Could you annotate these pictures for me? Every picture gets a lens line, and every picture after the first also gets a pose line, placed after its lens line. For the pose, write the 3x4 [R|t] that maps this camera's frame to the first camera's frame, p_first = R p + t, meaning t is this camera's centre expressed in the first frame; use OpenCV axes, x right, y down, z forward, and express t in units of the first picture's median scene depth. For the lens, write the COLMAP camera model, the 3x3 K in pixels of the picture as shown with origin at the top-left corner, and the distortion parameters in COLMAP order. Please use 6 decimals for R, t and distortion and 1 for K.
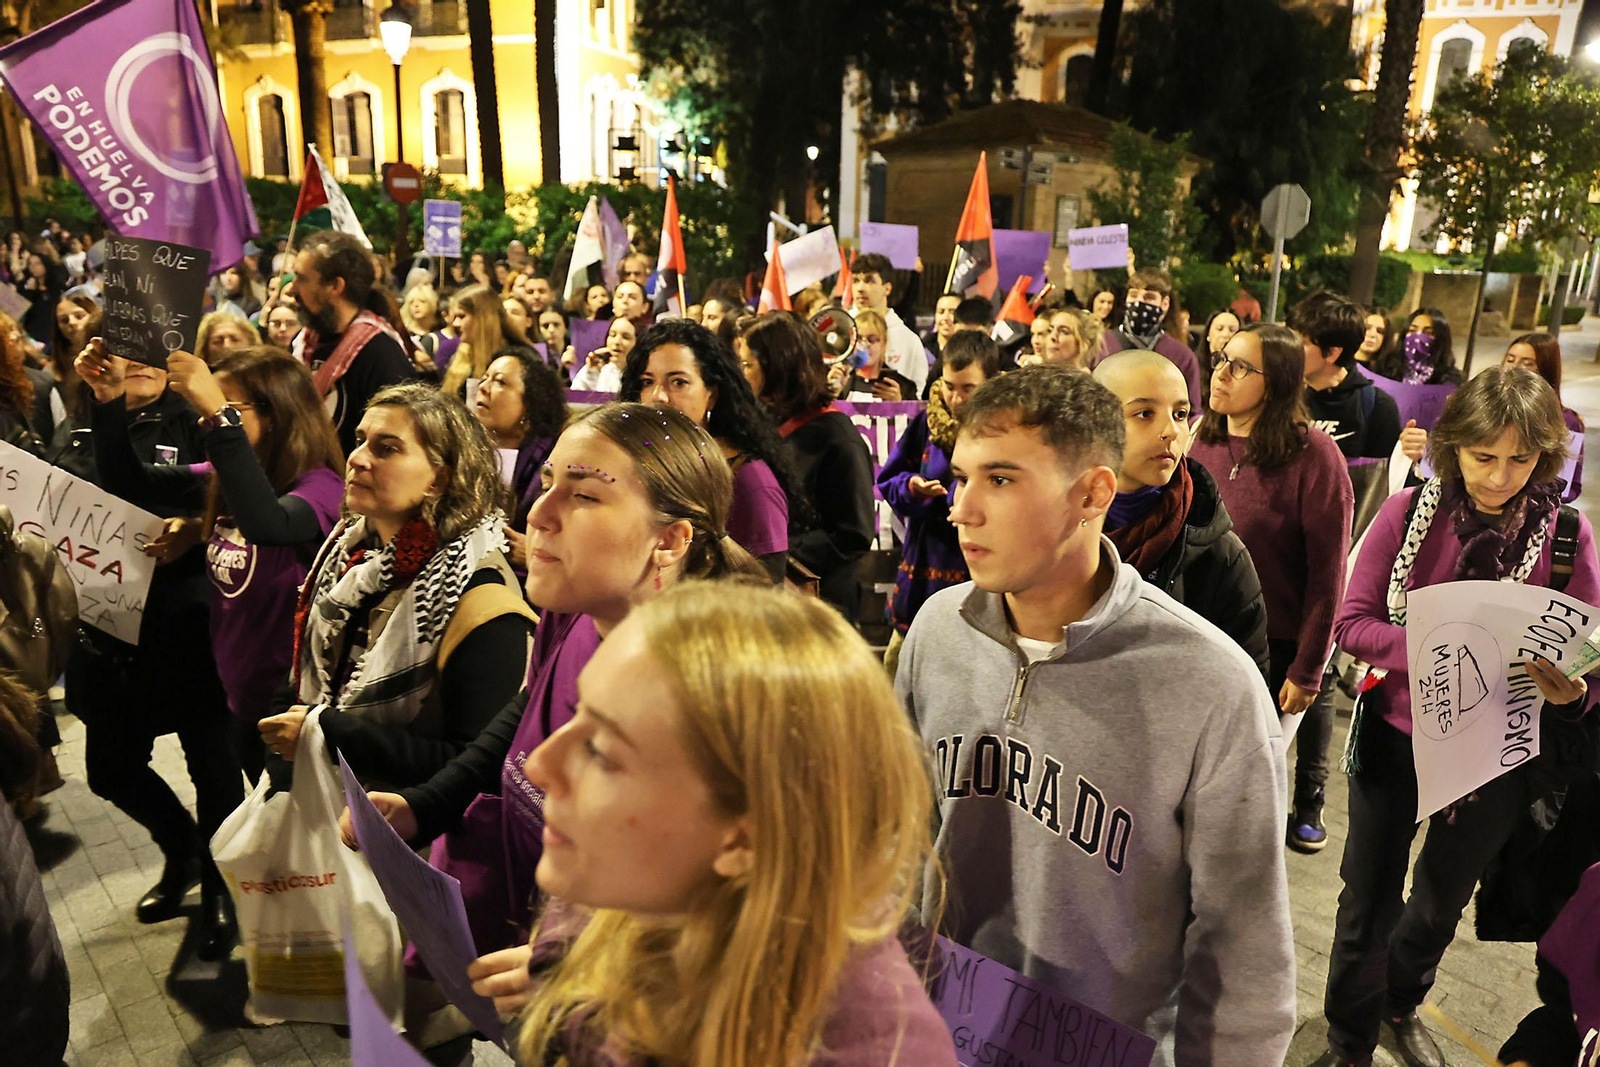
lens RADIAL K [[1108.9, 0, 800.0], [0, 1108.9, 533.5], [0, 0, 1]] dist [-0.088855, 0.068500]
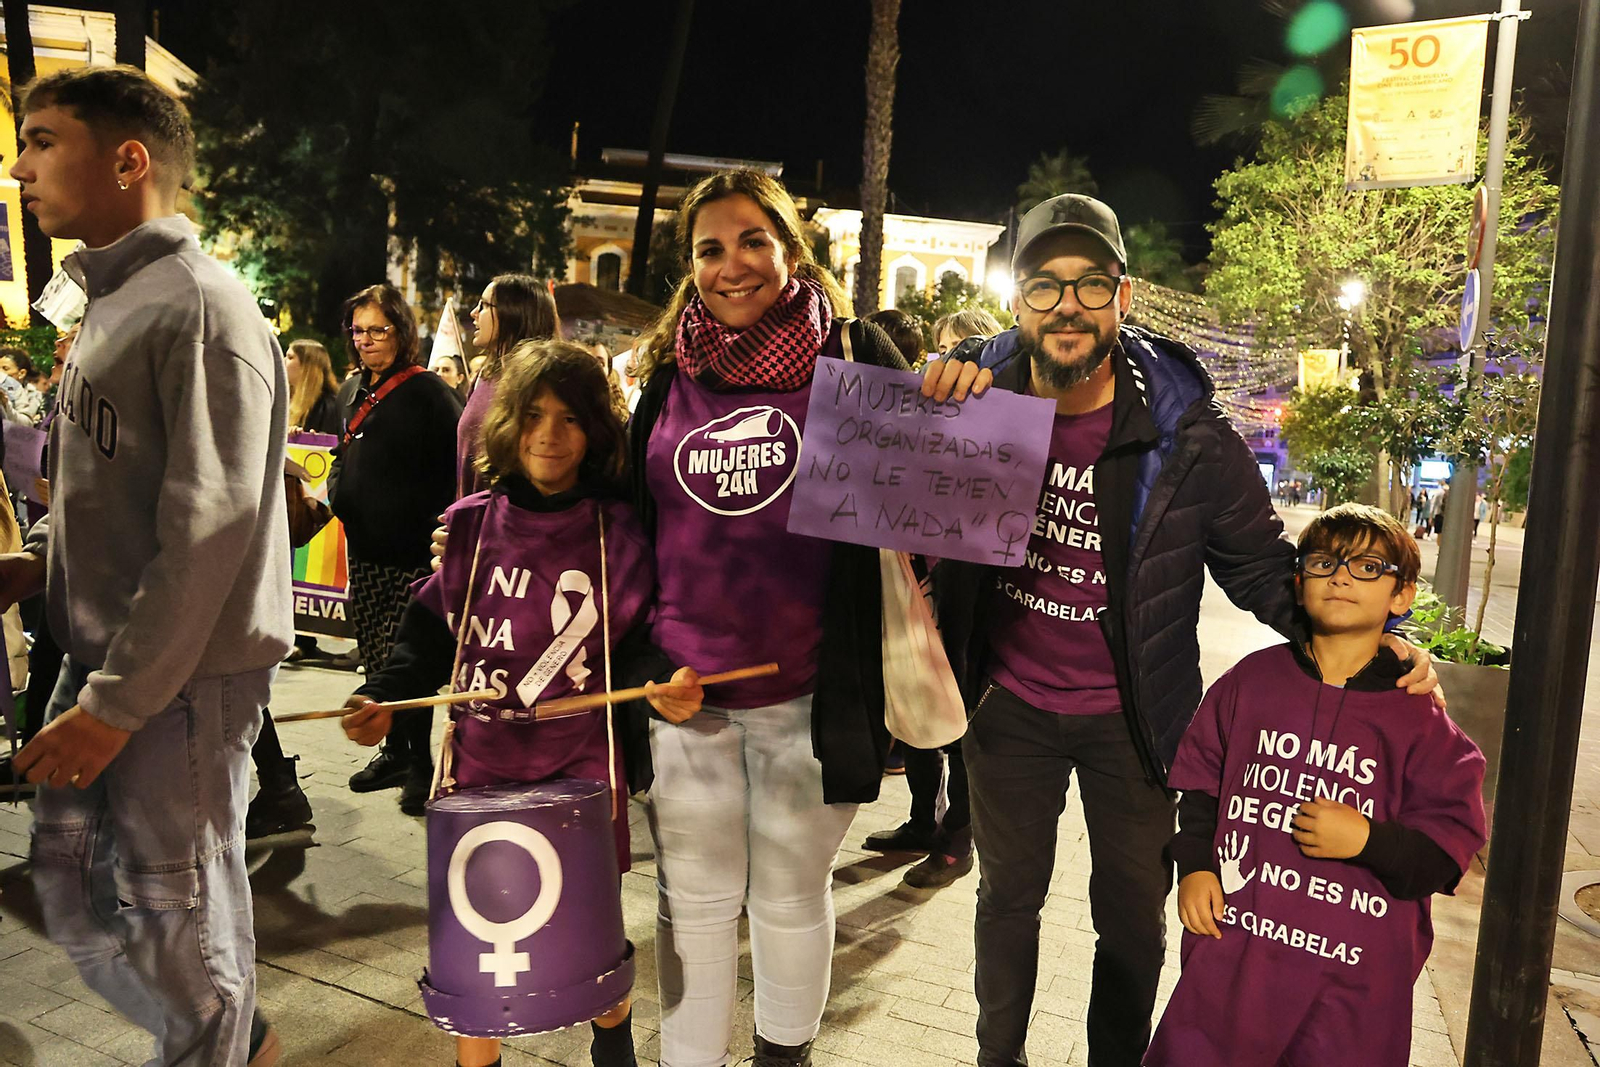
lens RADIAL K [[1108.9, 0, 800.0], [0, 1108.9, 533.5], [0, 0, 1]] dist [-0.088855, 0.068500]
pose [[0.911294, -0.006730, 0.411700, -0.057770], [0.073751, 0.986365, -0.147123, 0.046768], [-0.405097, 0.164436, 0.899365, -0.092791]]
